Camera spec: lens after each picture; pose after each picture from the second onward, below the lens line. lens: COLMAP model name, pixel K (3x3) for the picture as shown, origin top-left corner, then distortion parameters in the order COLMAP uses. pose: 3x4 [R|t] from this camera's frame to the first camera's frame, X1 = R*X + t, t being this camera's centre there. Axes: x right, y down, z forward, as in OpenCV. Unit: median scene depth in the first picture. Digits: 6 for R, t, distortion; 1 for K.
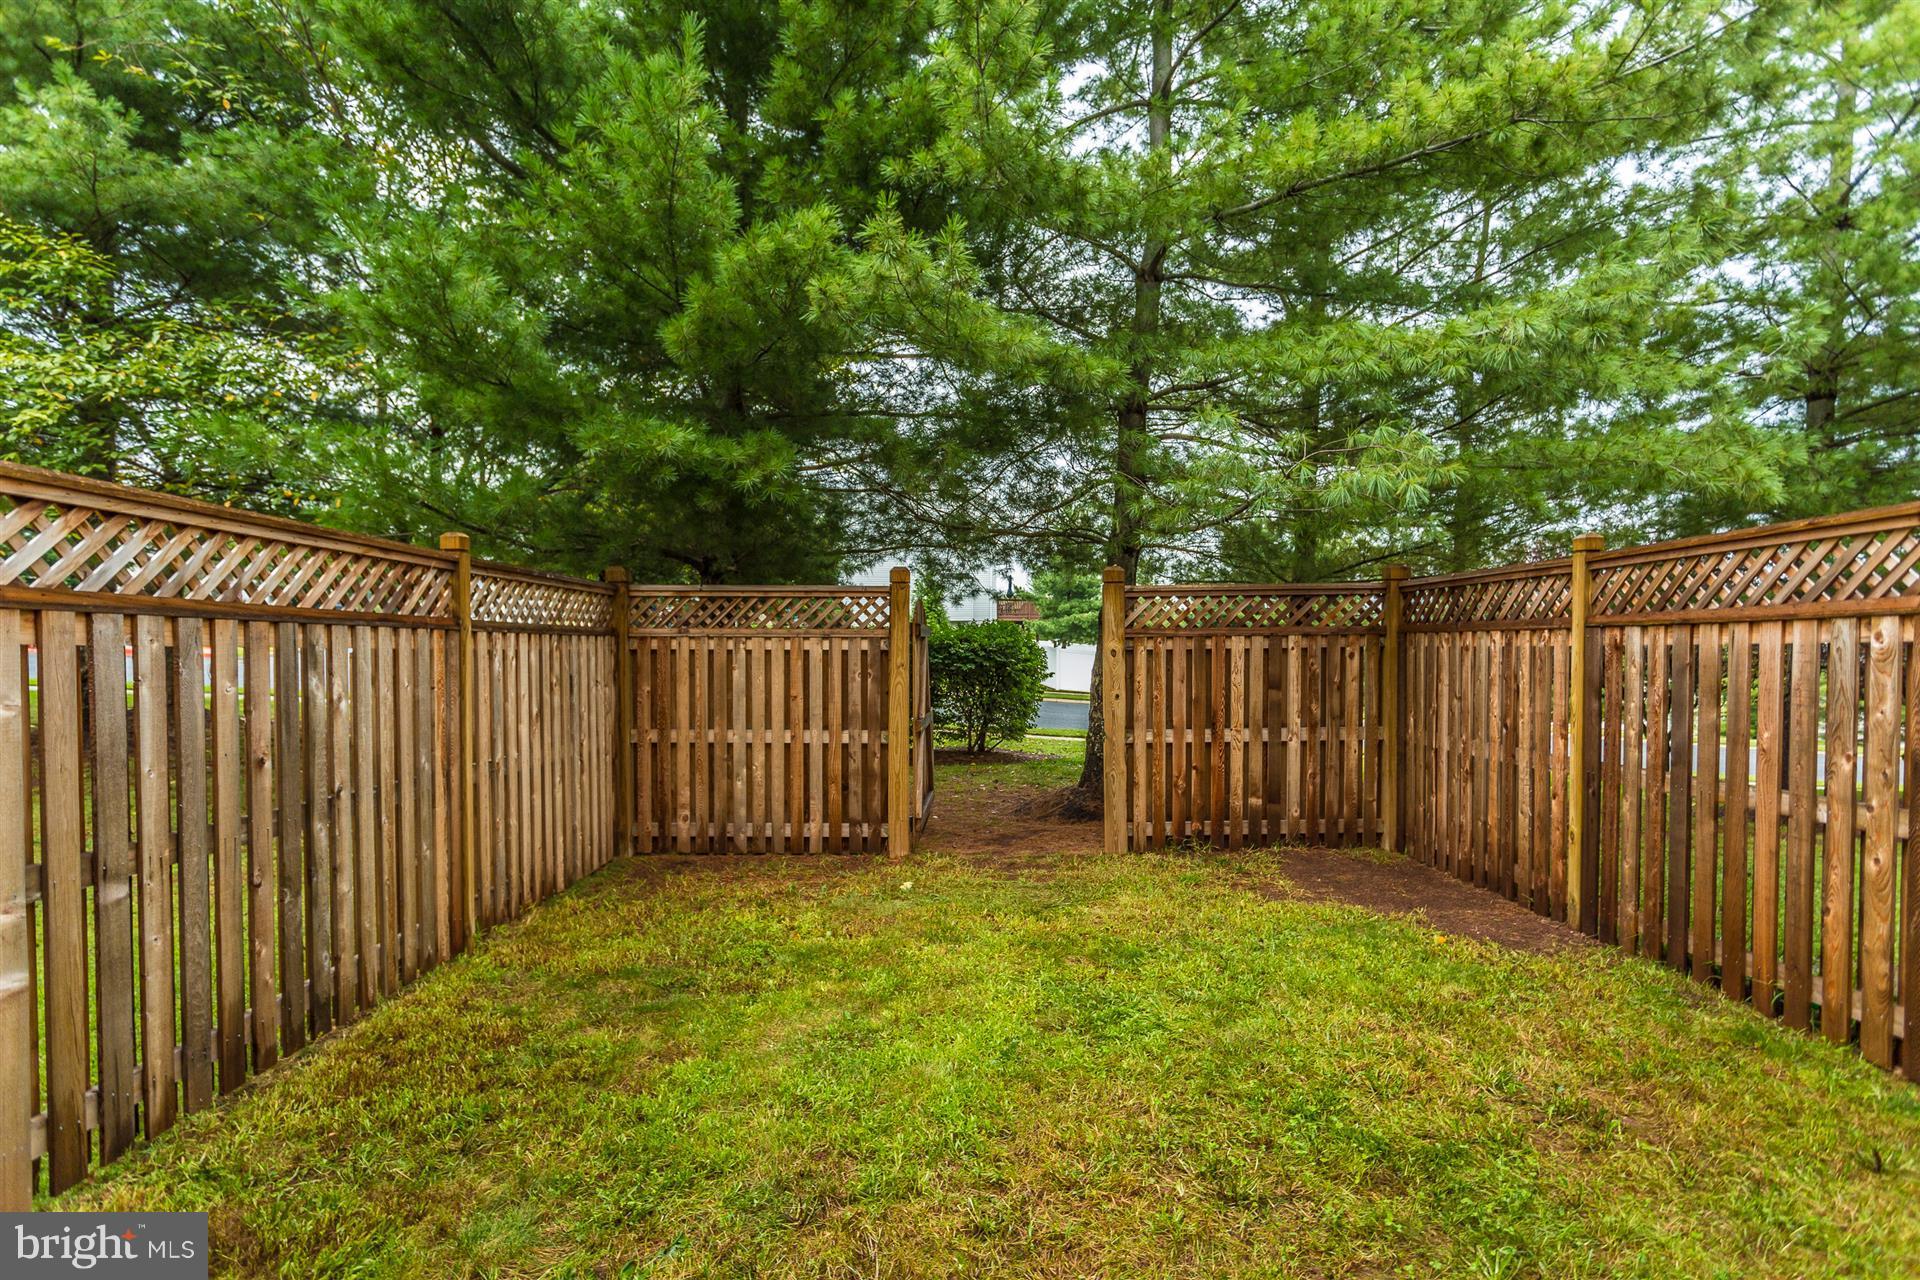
lens RADIAL K [[916.7, 0, 936.0], [0, 916.7, 631.7], [0, 0, 1]] dist [-0.005272, 0.001591]
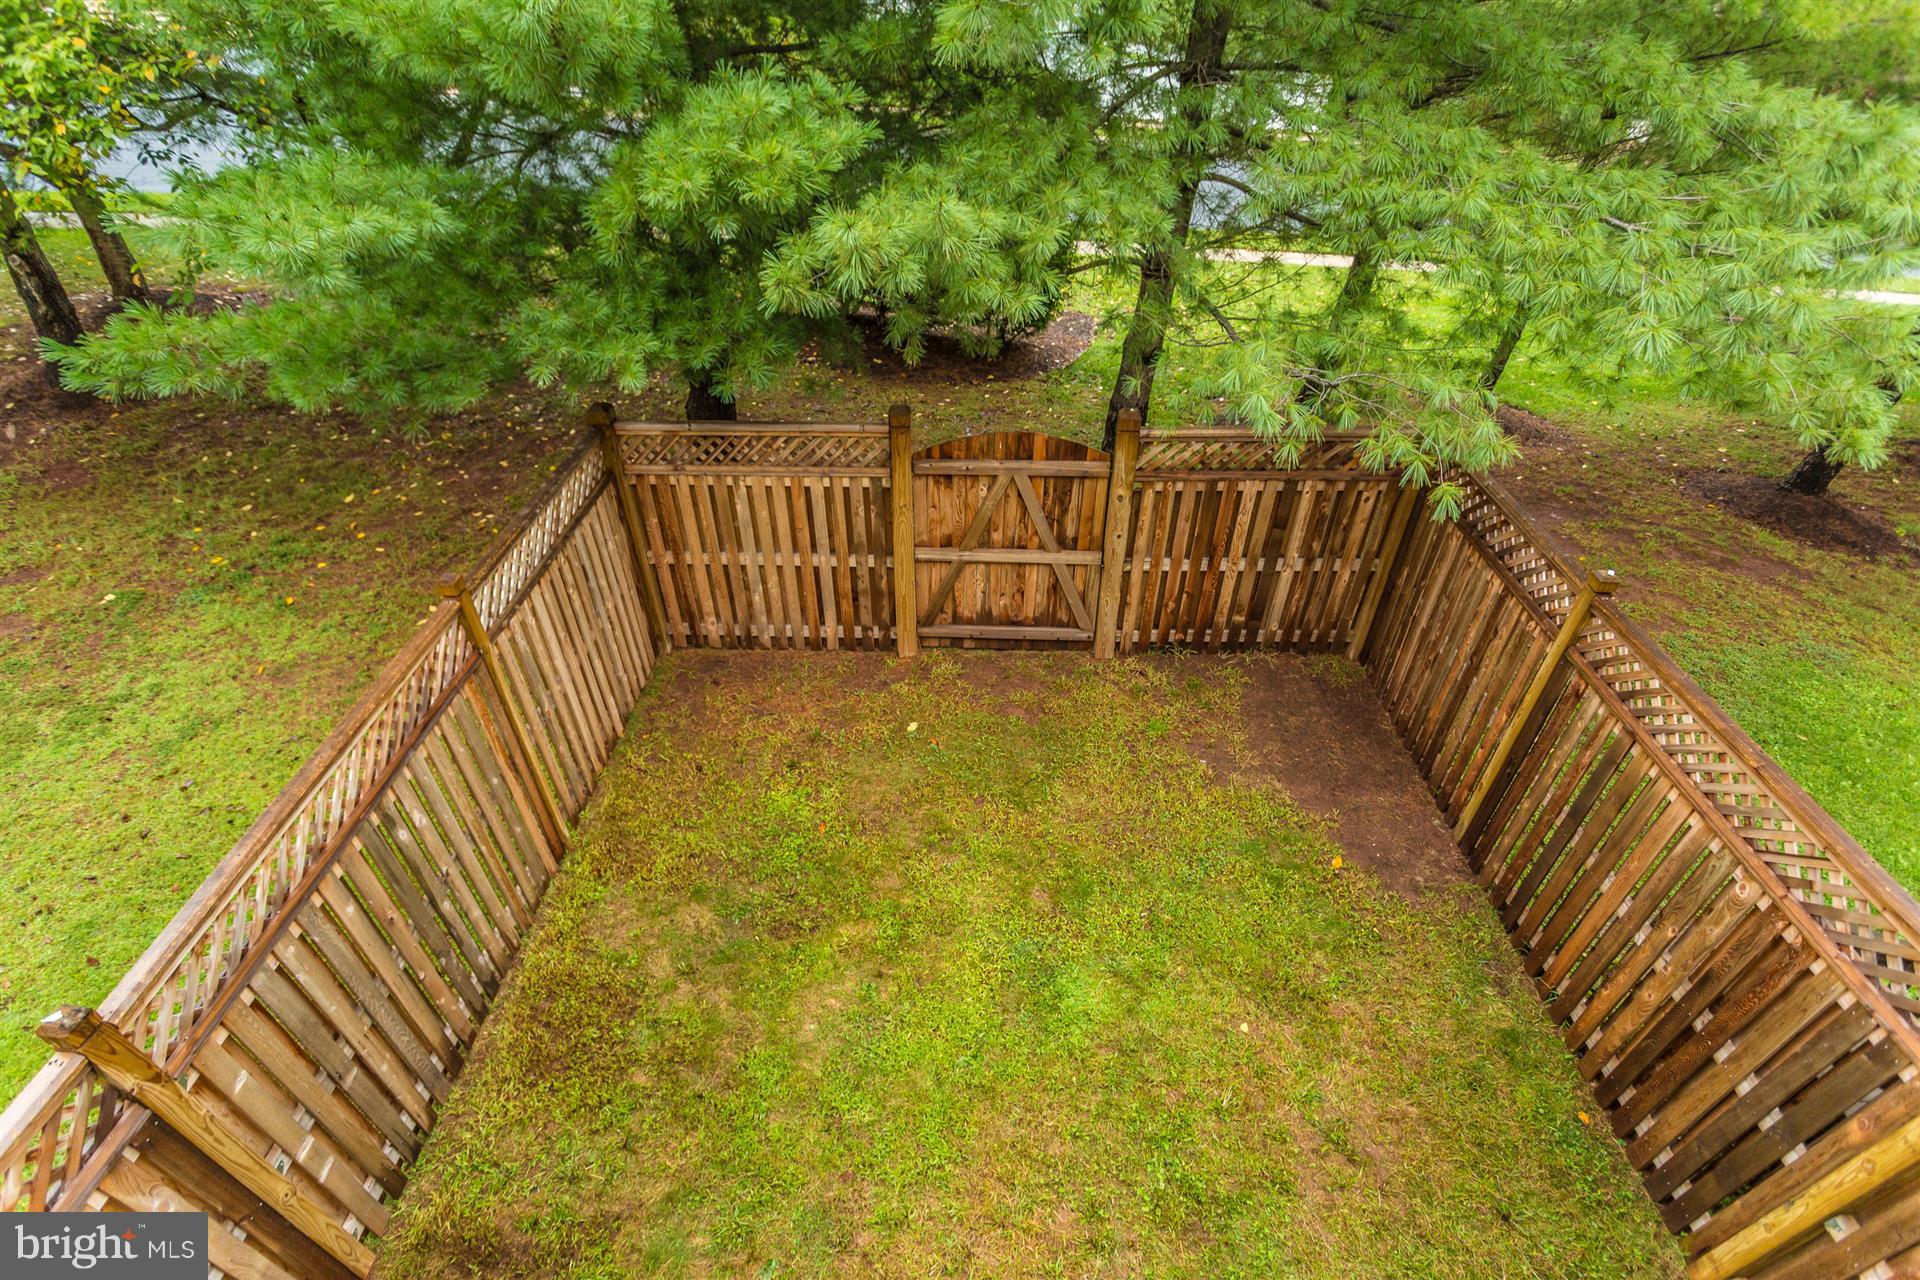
lens RADIAL K [[916.7, 0, 933.2], [0, 916.7, 665.7], [0, 0, 1]] dist [-0.005272, 0.001591]
pose [[0.999511, 0.006395, -0.030623, 0.025106], [0.013884, 0.786524, 0.617403, -0.434383], [0.028034, -0.617526, 0.786050, 0.114169]]
